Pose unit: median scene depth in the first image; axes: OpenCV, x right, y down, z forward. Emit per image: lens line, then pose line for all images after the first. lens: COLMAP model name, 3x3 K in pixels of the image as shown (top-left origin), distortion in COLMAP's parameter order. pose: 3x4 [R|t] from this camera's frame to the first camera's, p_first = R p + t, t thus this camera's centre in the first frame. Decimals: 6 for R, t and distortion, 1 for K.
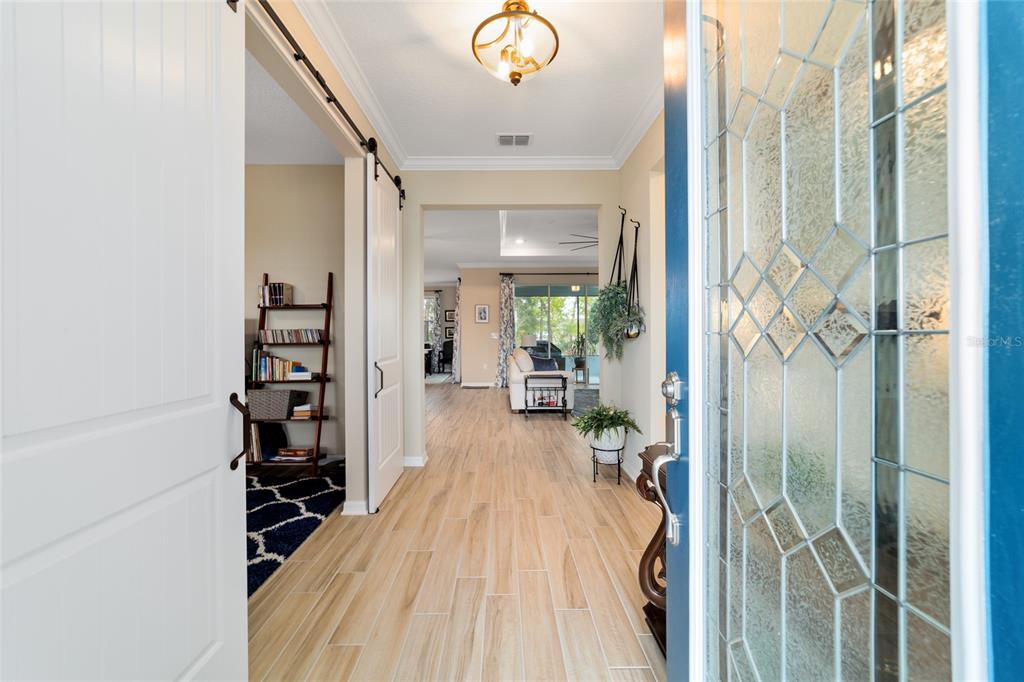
lens RADIAL K [[400.1, 0, 507.1], [0, 400.1, 330.8], [0, 0, 1]] dist [-0.001381, 0.000370]
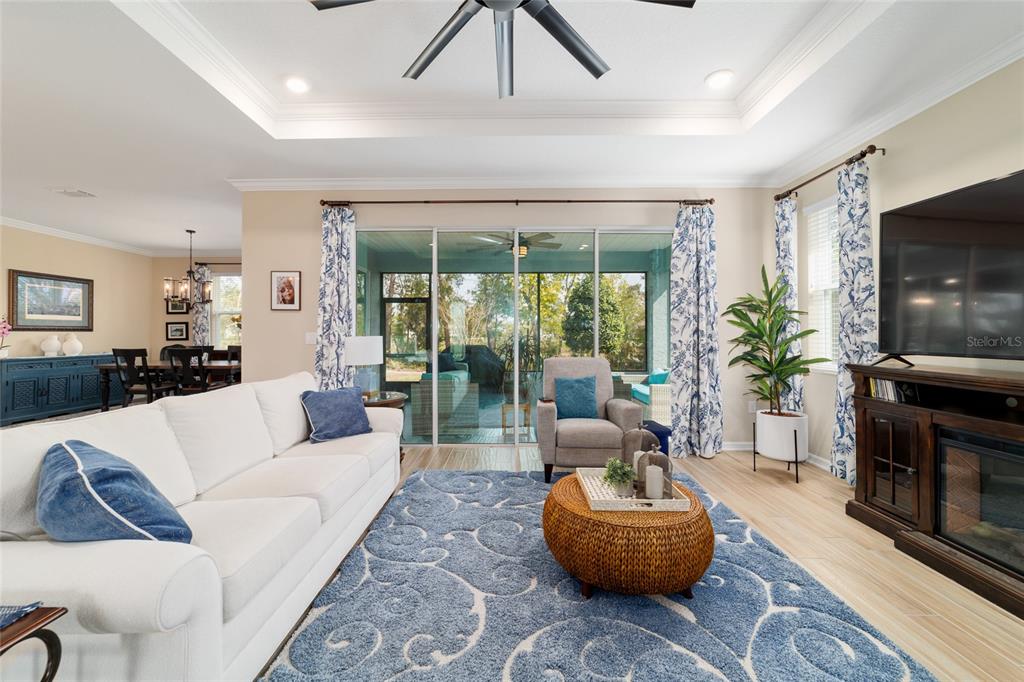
lens RADIAL K [[400.1, 0, 507.1], [0, 400.1, 330.8], [0, 0, 1]] dist [-0.001381, 0.000370]
pose [[0.999683, 0.004726, -0.024723, 0.204724], [-0.004831, 0.999979, -0.004206, 0.004222], [0.024703, 0.004324, 0.999685, 0.552079]]
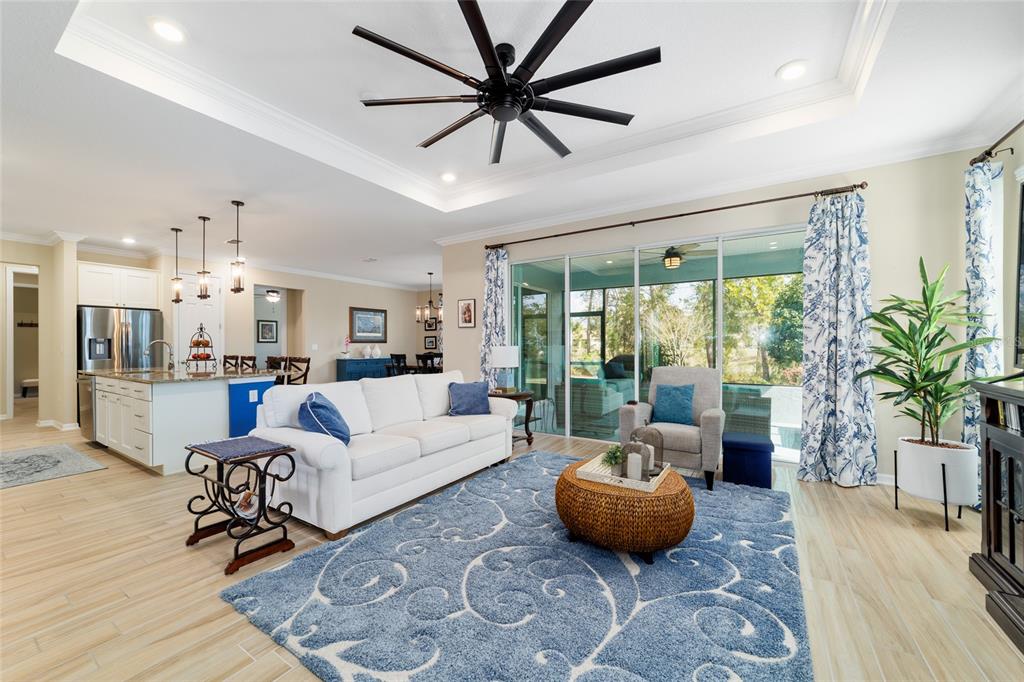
lens RADIAL K [[396.9, 0, 513.2], [0, 396.9, 344.5], [0, 0, 1]] dist [0.000493, 0.000482]
pose [[0.836461, 0.003156, -0.548018, 0.352588], [0.000111, 0.999982, 0.005928, 0.003487], [0.548027, -0.005020, 0.836446, 0.511426]]
